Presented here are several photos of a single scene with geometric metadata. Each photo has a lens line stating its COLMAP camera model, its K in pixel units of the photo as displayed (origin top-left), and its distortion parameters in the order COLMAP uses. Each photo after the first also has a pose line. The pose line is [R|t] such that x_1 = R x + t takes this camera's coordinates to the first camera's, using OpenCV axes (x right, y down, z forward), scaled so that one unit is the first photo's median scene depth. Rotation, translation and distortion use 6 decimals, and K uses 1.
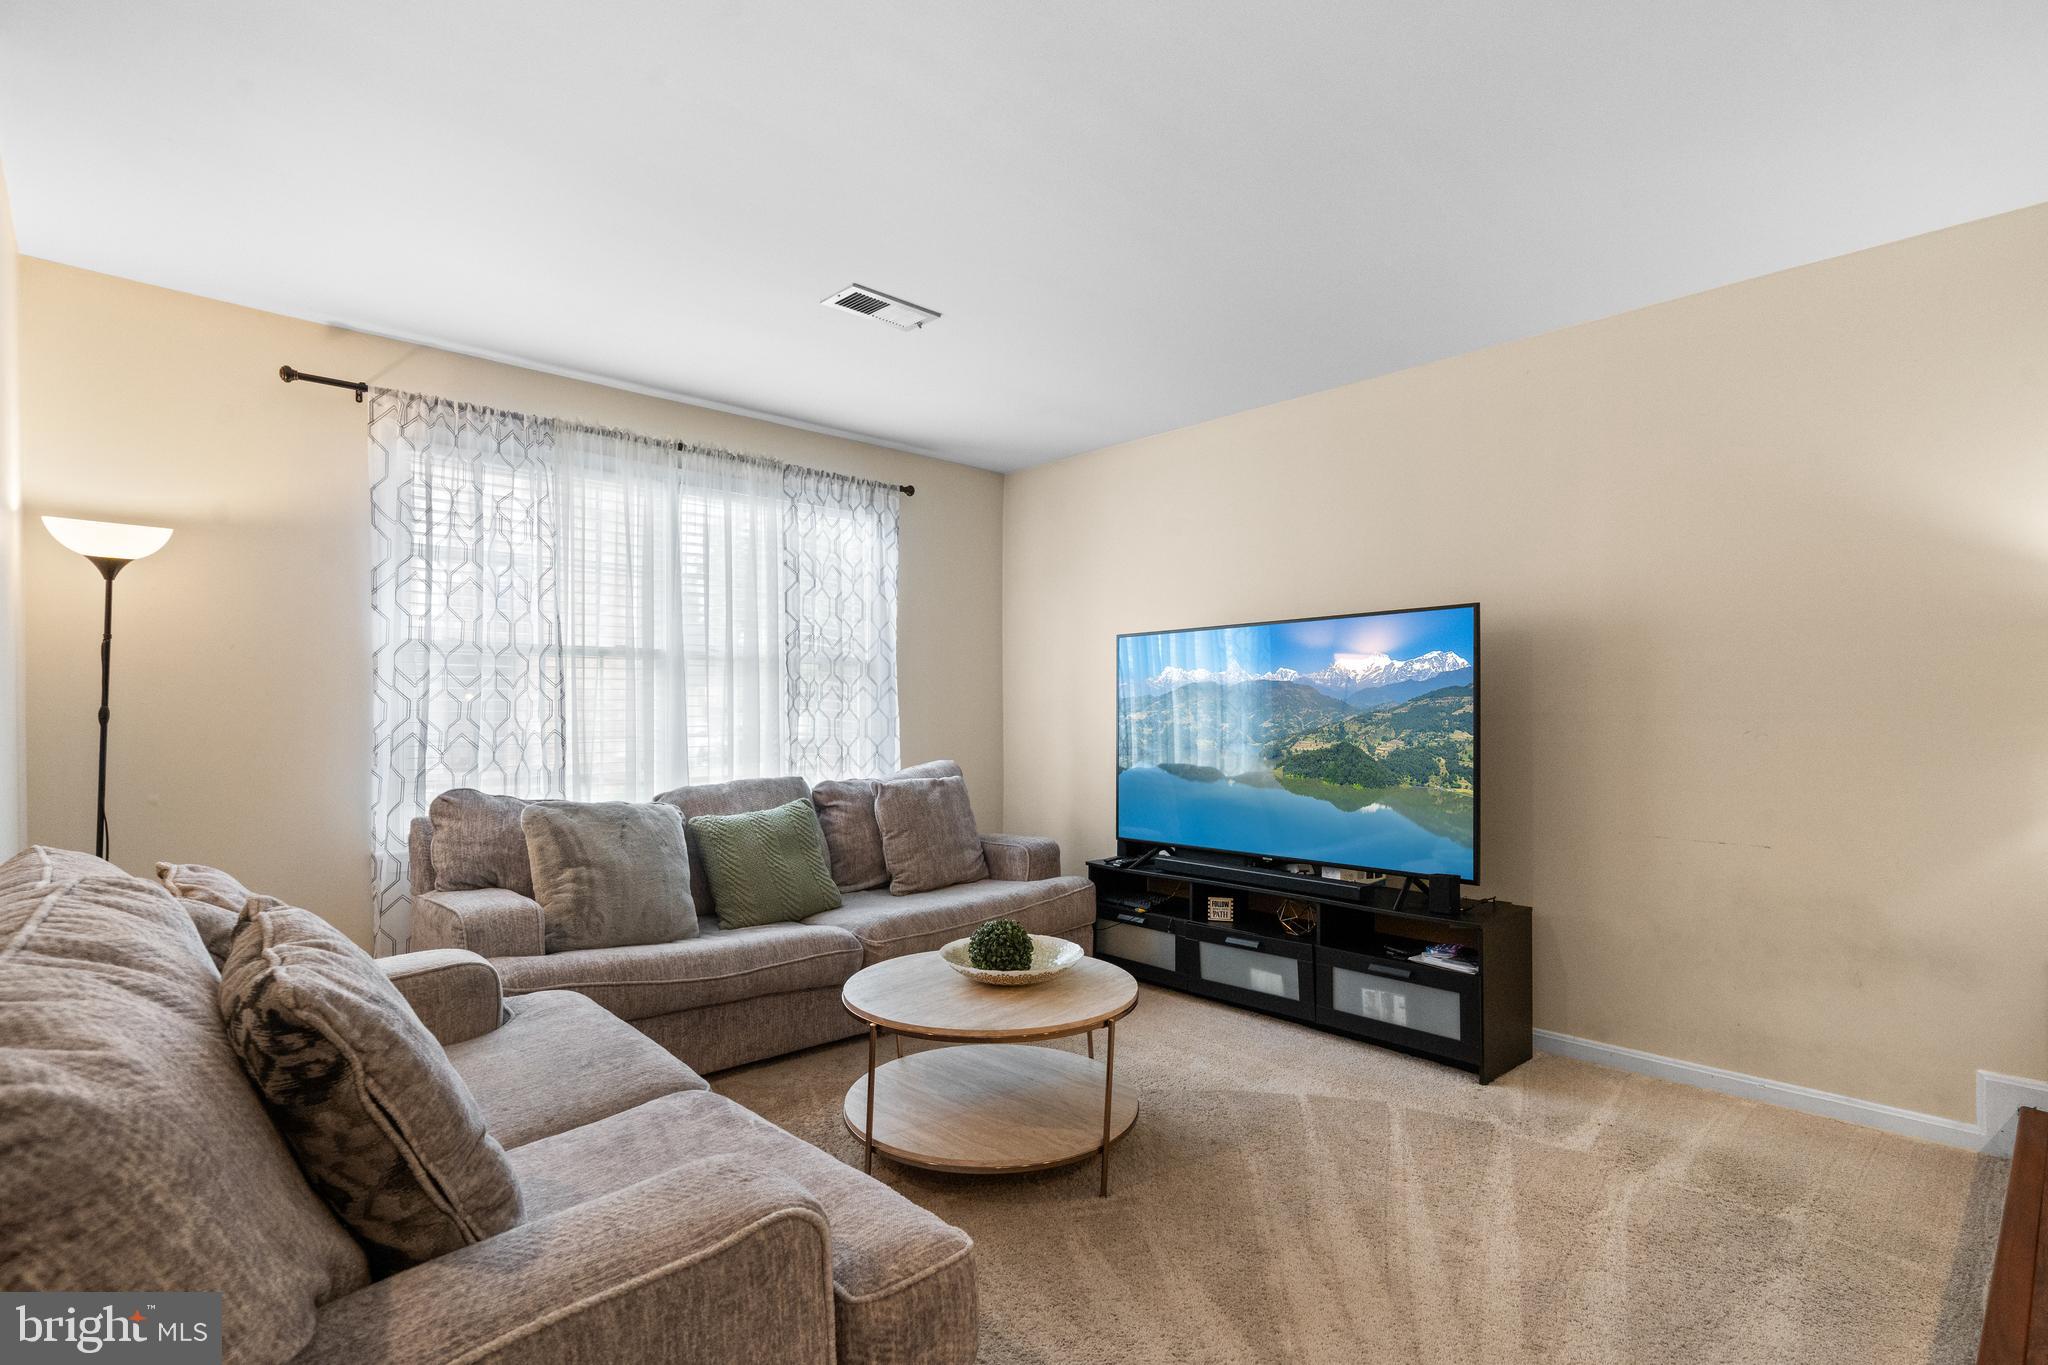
lens RADIAL K [[968.7, 0, 1047.6], [0, 968.7, 716.7], [0, 0, 1]] dist [-0.003991, -0.000484]
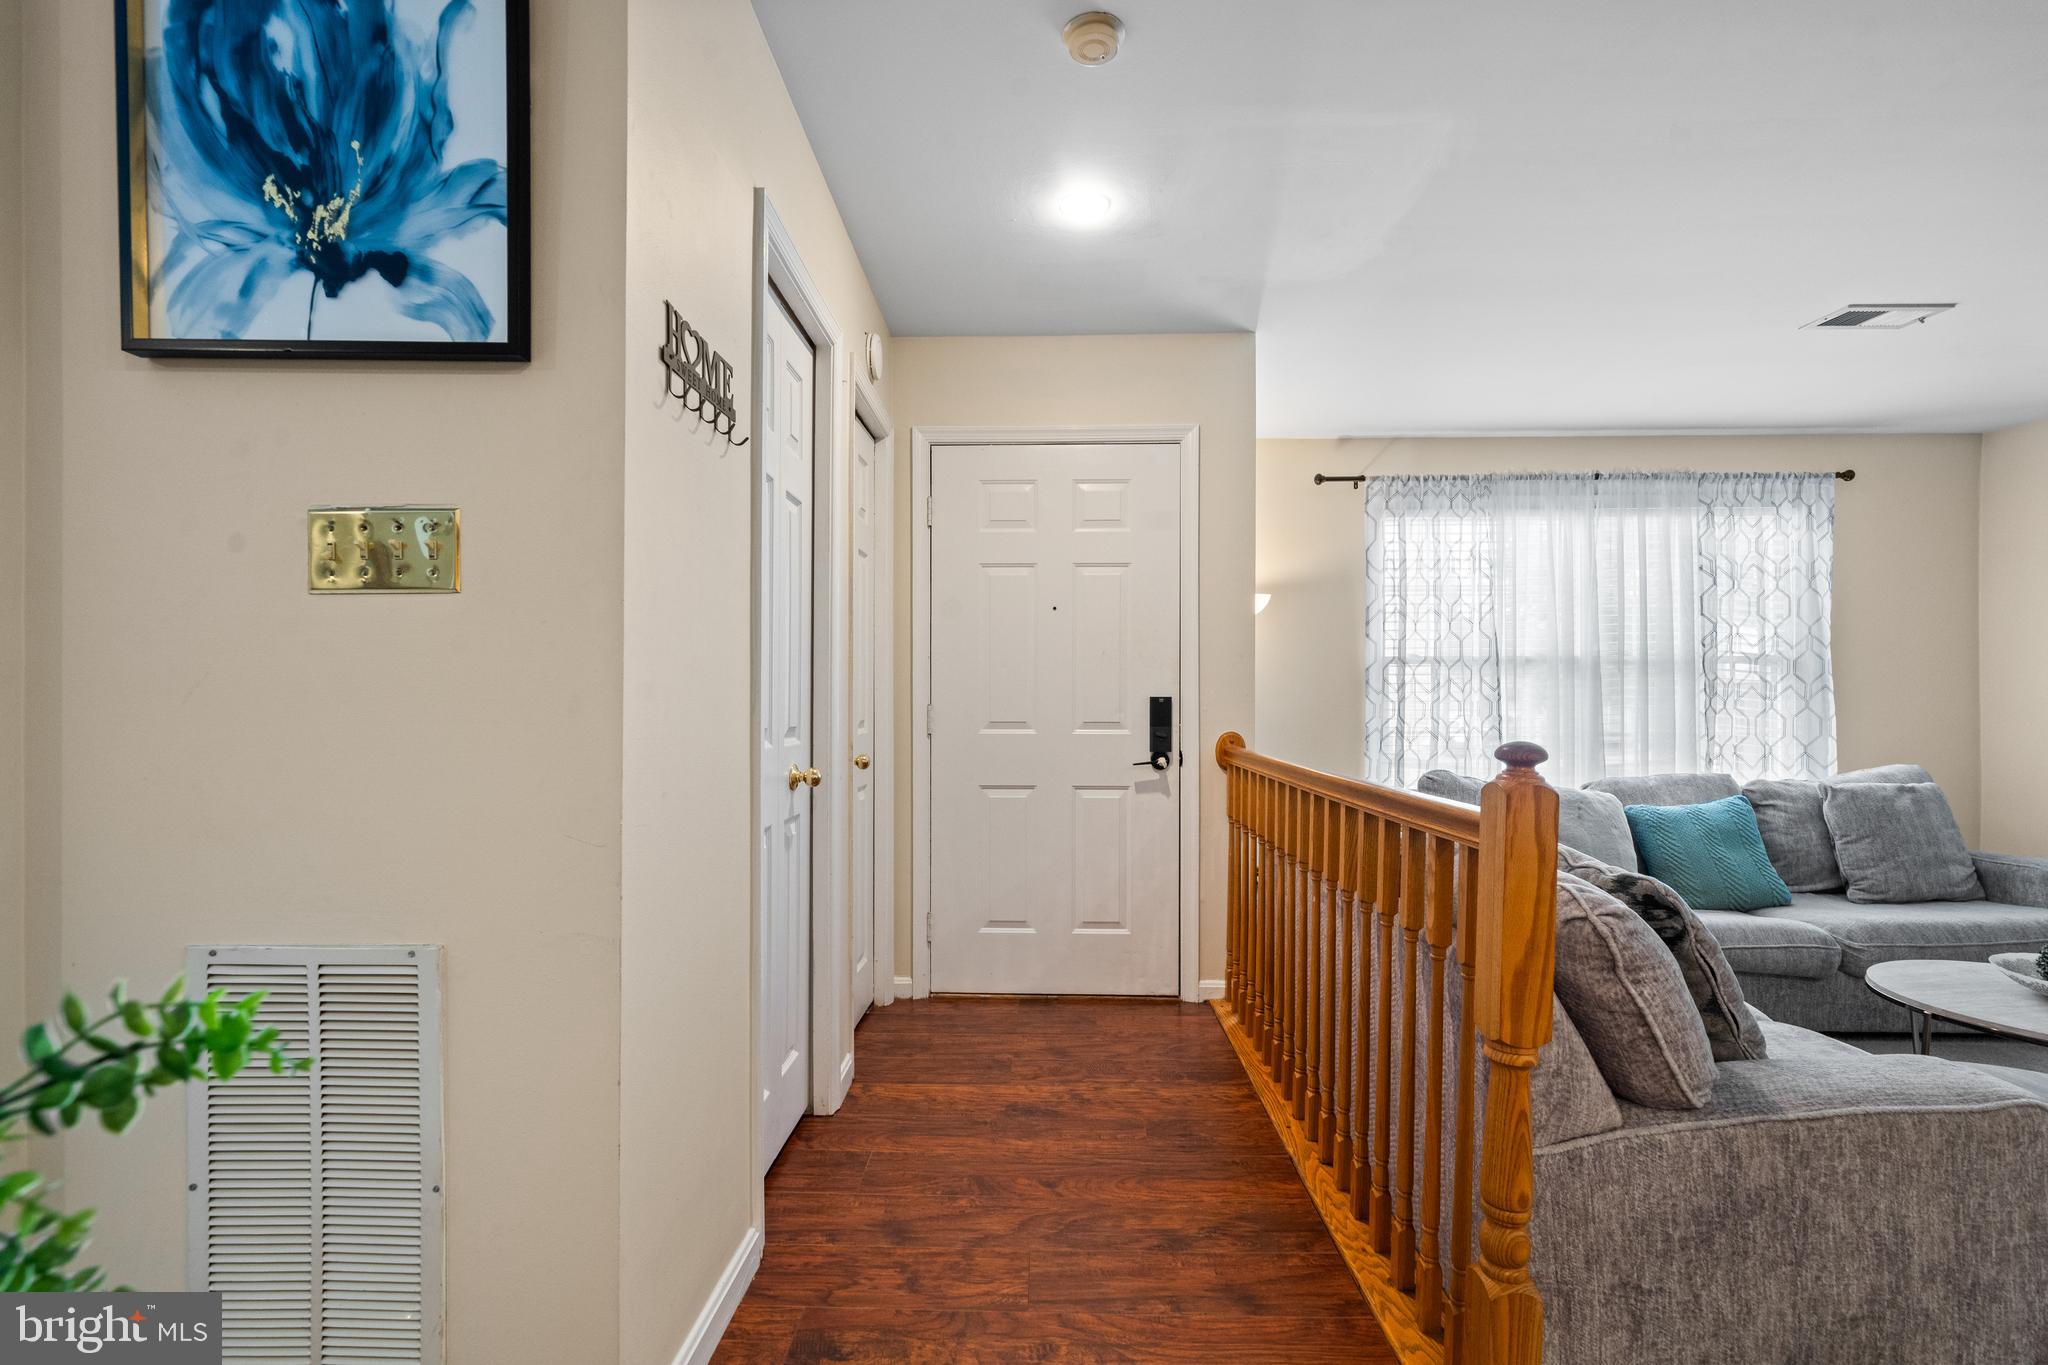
lens RADIAL K [[934.4, 0, 1016.0], [0, 934.4, 699.8], [0, 0, 1]] dist [0.000006, 0.000873]
pose [[0.712525, -0.000950, -0.701646, -0.107044], [-0.002804, 0.999987, -0.004201, -0.012794], [0.701641, 0.004960, 0.712513, -0.276441]]
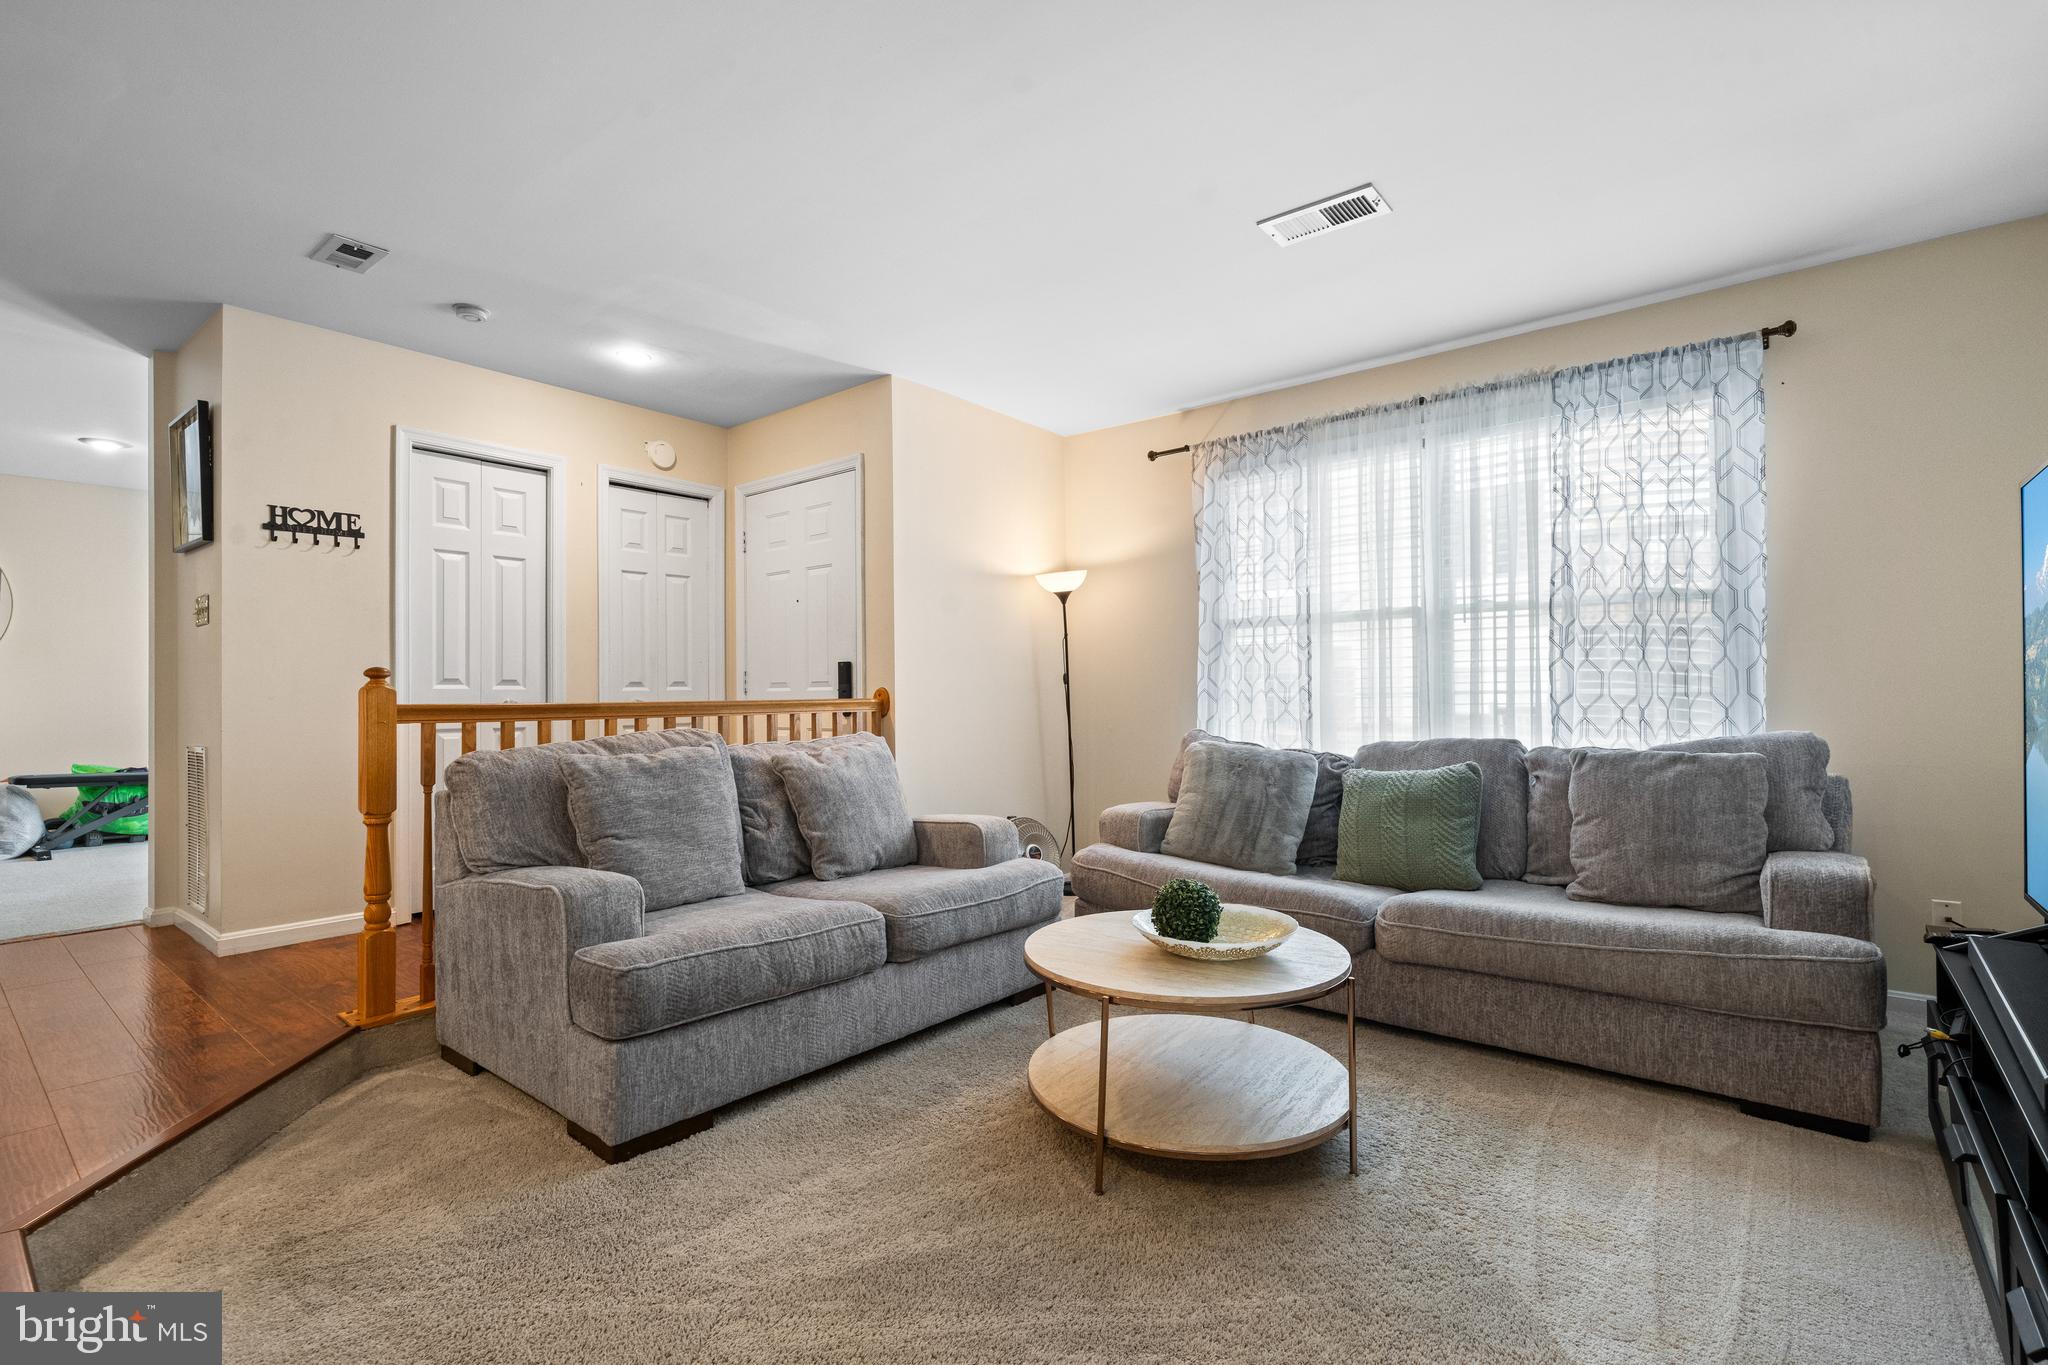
lens RADIAL K [[934.4, 0, 1016.7], [0, 934.4, 685.3], [0, 0, 1]] dist [0.000006, 0.000873]
pose [[0.127129, -0.014506, -0.991780, 0.564424], [0.003382, 0.999894, -0.014191, 0.027187], [0.991880, -0.001550, 0.127165, 0.511339]]
